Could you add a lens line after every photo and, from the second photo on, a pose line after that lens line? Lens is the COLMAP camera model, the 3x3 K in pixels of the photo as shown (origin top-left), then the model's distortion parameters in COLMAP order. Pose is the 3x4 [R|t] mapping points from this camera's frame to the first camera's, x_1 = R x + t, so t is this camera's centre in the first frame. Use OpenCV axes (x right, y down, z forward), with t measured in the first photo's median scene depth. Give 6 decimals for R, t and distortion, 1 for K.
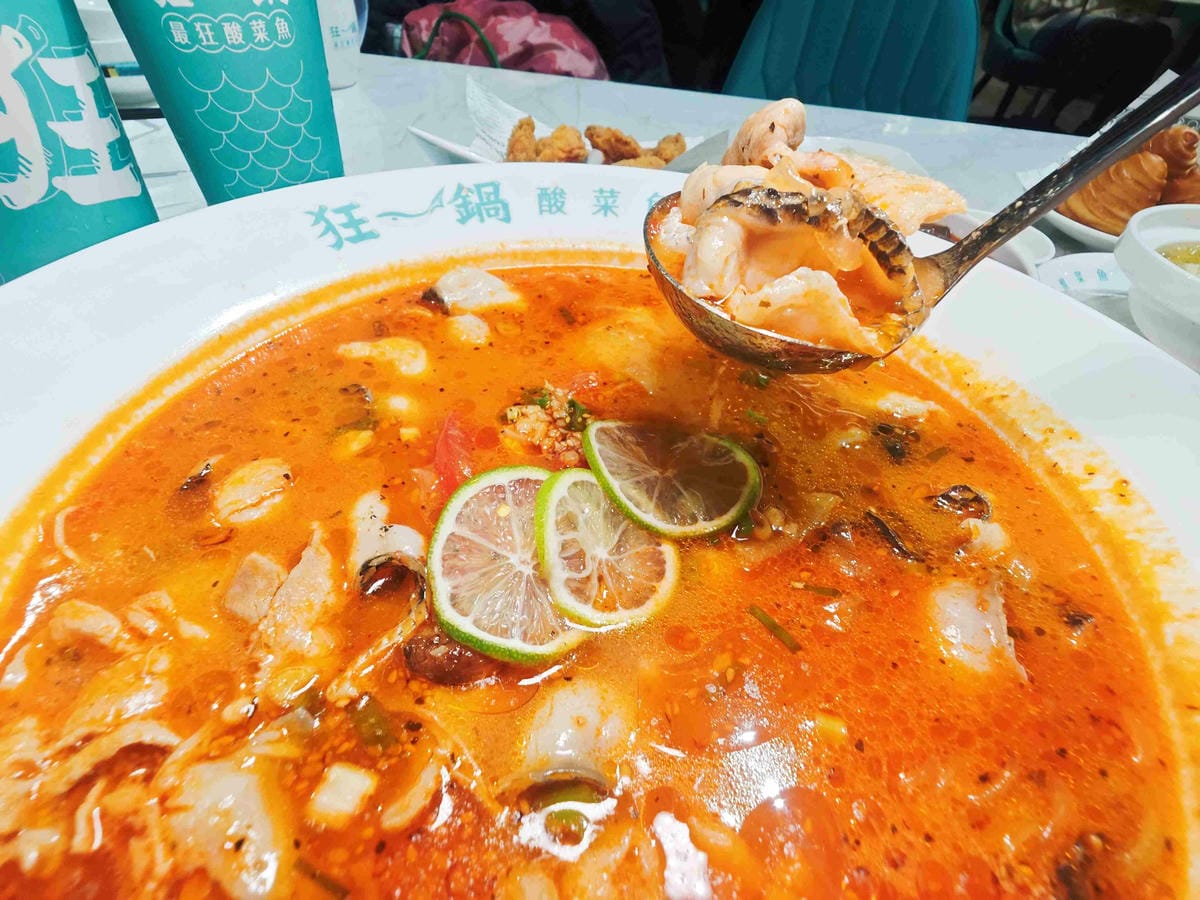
lens RADIAL K [[590.7, 0, 582.5], [0, 590.7, 451.1], [0, 0, 1]] dist [0.014911, -0.012542]
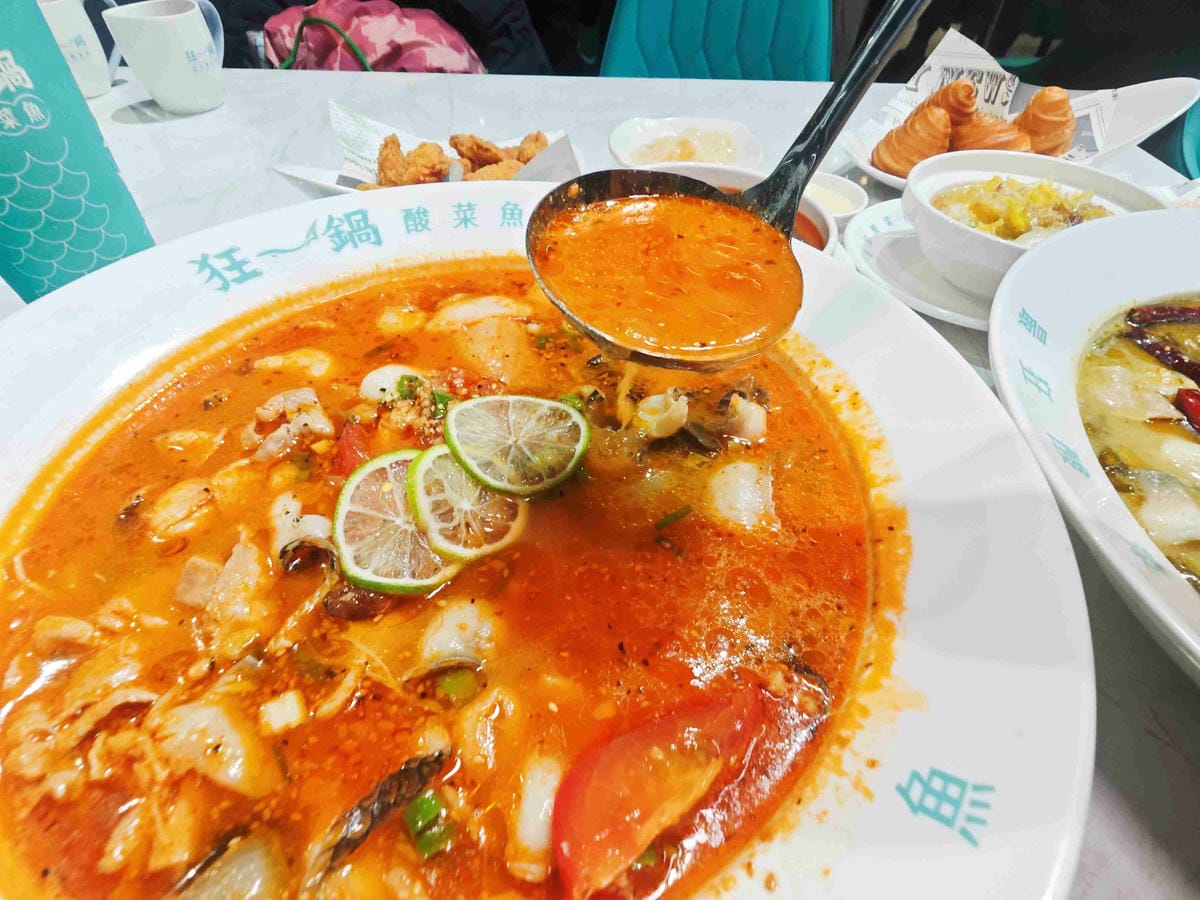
lens RADIAL K [[616.4, 0, 600.0], [0, 616.4, 450.0], [0, 0, 1]] dist [0.025132, -0.022565]
pose [[0.983411, -0.158909, 0.087467, 0.156063], [0.156680, 0.987136, 0.031832, 0.034661], [-0.091400, -0.017600, 0.995659, -0.279205]]
